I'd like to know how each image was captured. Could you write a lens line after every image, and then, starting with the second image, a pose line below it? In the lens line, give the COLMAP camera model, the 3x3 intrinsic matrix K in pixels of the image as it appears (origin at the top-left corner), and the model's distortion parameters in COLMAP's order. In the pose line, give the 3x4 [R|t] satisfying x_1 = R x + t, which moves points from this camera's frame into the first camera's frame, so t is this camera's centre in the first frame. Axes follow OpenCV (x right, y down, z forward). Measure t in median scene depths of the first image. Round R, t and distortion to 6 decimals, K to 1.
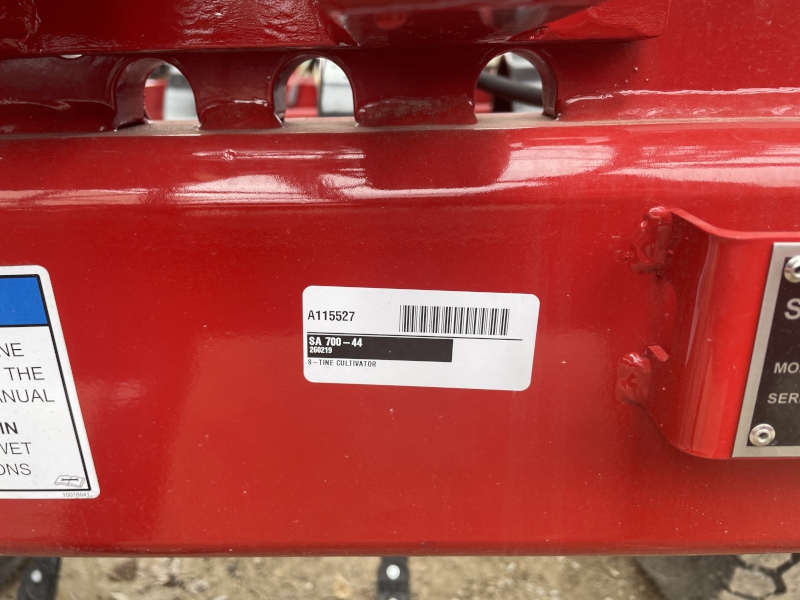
lens RADIAL K [[604.8, 0, 399.3], [0, 604.8, 302.9], [0, 0, 1]] dist [0.022686, -0.020259]
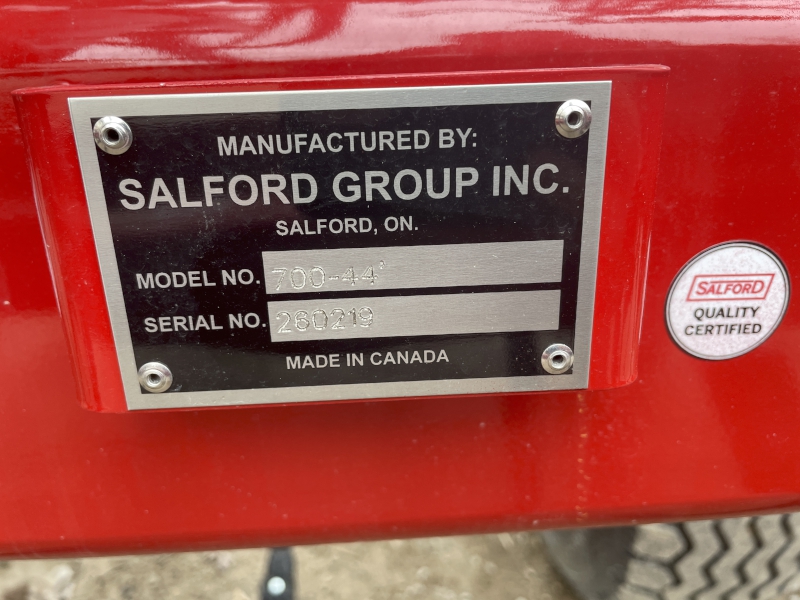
lens RADIAL K [[604.8, 0, 400.0], [0, 604.8, 297.2], [0, 0, 1]] dist [0.022686, -0.020259]
pose [[0.998838, -0.037701, 0.030036, 0.877225], [0.038342, 0.999043, -0.021035, 0.147736], [-0.029214, 0.022162, 0.999327, 0.254100]]
